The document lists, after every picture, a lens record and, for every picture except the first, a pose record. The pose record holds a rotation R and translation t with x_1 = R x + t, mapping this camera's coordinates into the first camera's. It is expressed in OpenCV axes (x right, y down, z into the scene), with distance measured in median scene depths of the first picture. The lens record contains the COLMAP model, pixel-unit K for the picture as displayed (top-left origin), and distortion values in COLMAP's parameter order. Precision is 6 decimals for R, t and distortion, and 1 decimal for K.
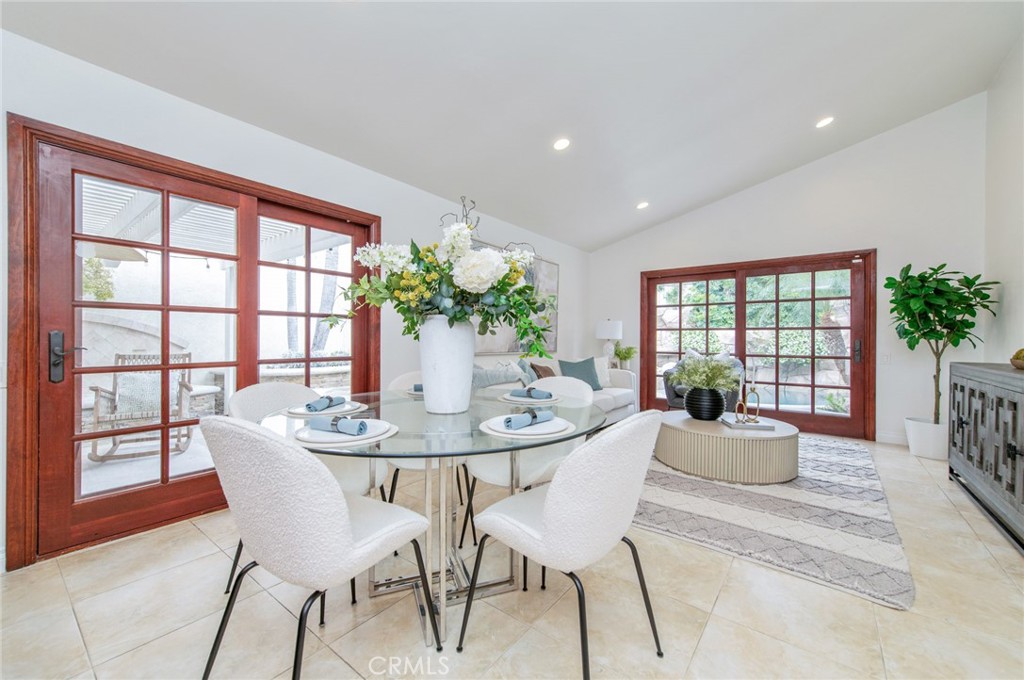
lens RADIAL K [[399.3, 0, 510.0], [0, 399.3, 340.6], [0, 0, 1]] dist [0.002060, -0.001656]
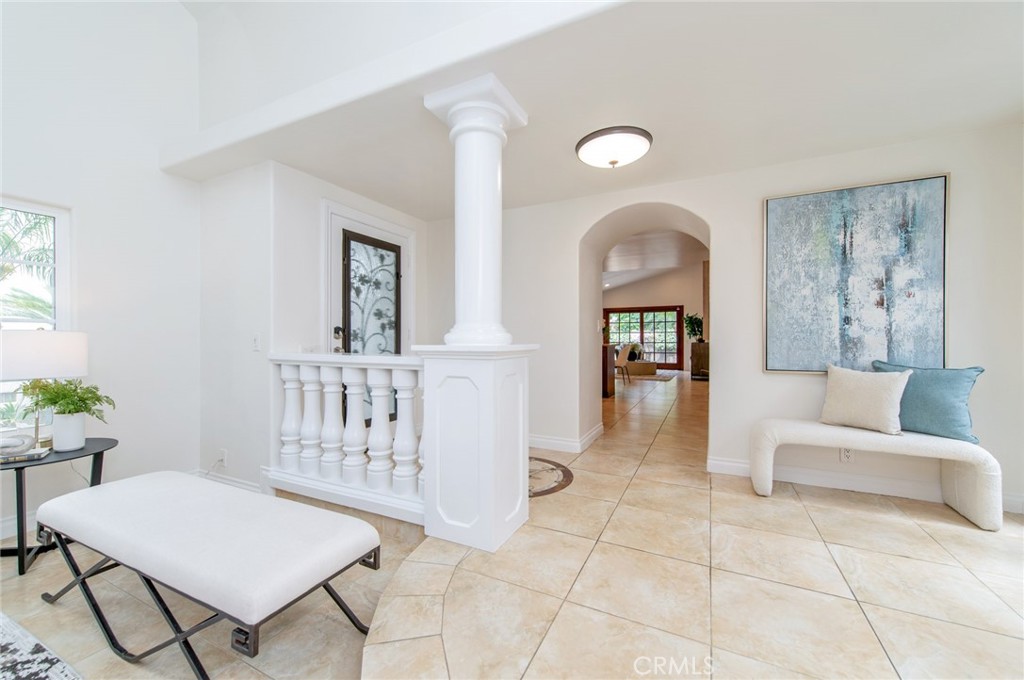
lens RADIAL K [[399.3, 0, 512.5], [0, 399.3, 342.6], [0, 0, 1]] dist [0.002060, -0.001656]
pose [[0.977258, -0.005577, 0.211980, -0.861157], [0.006117, 0.999979, -0.001894, 0.039590], [-0.211965, 0.003148, 0.977272, -1.472824]]
